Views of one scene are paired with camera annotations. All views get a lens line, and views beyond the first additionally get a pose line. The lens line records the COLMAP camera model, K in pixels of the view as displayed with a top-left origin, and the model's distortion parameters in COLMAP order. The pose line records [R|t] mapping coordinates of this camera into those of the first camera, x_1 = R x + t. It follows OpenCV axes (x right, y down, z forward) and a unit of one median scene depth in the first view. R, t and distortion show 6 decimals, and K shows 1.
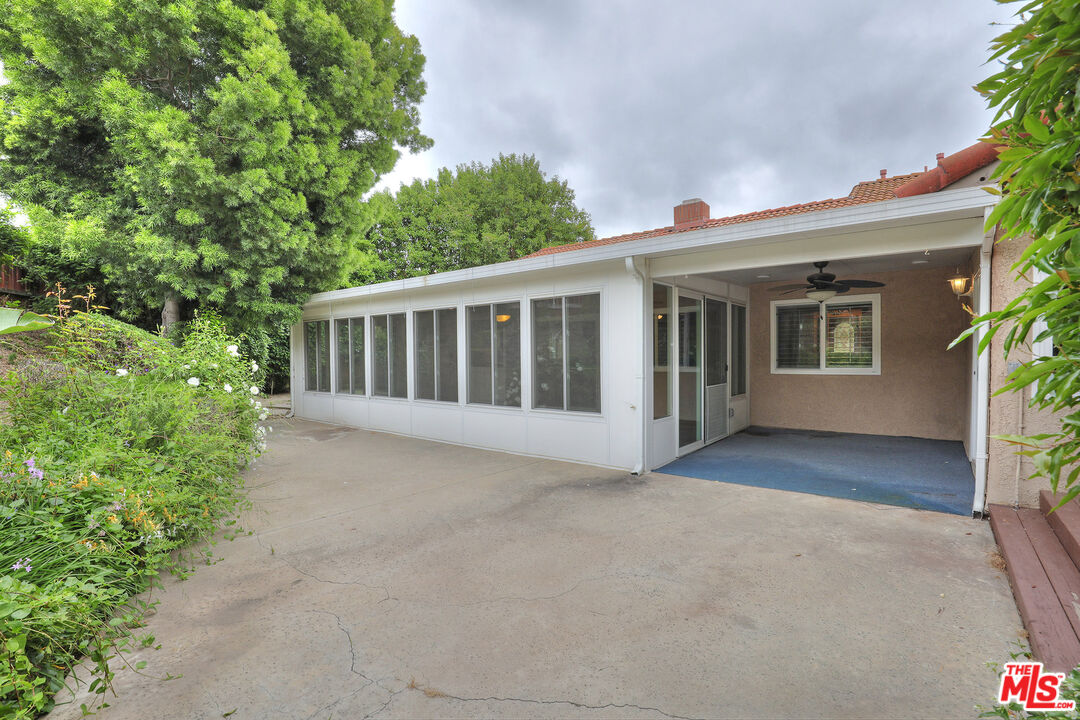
lens RADIAL K [[494.2, 0, 541.6], [0, 494.2, 355.5], [0, 0, 1]] dist [-0.025603, 0.001328]
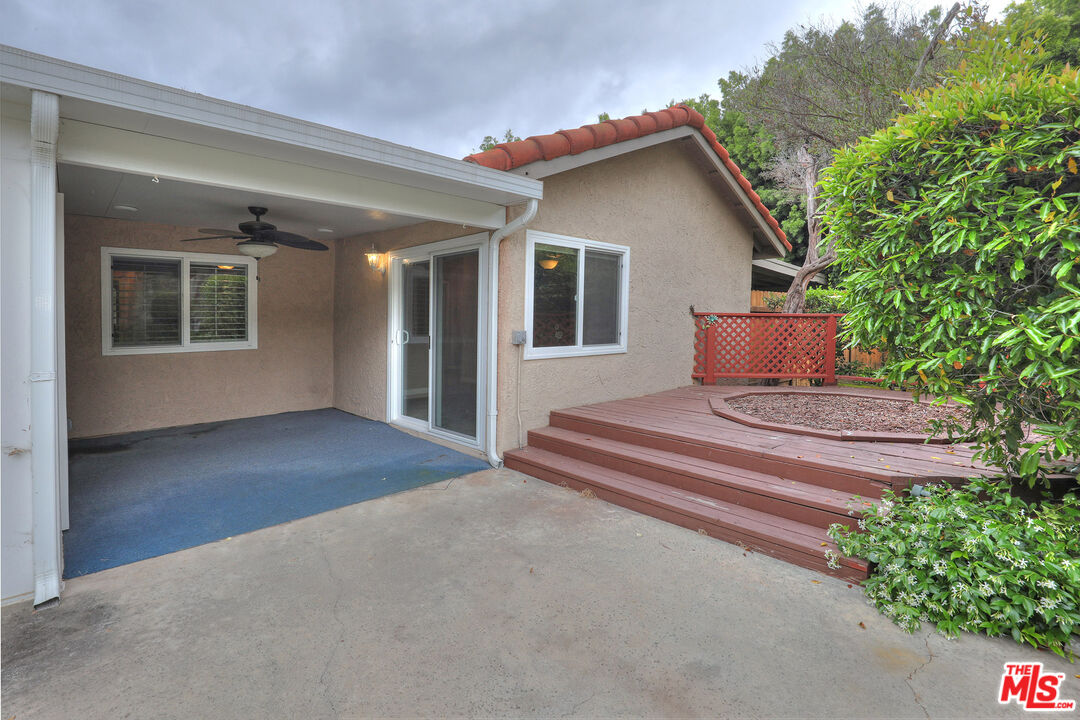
lens RADIAL K [[484.6, 0, 571.5], [0, 484.6, 342.3], [0, 0, 1]] dist [-0.023777, 0.000406]
pose [[0.127410, -0.037560, 0.991139, -0.191418], [0.004093, 0.999294, 0.037343, -0.004797], [-0.991842, -0.000701, 0.127474, 0.609414]]
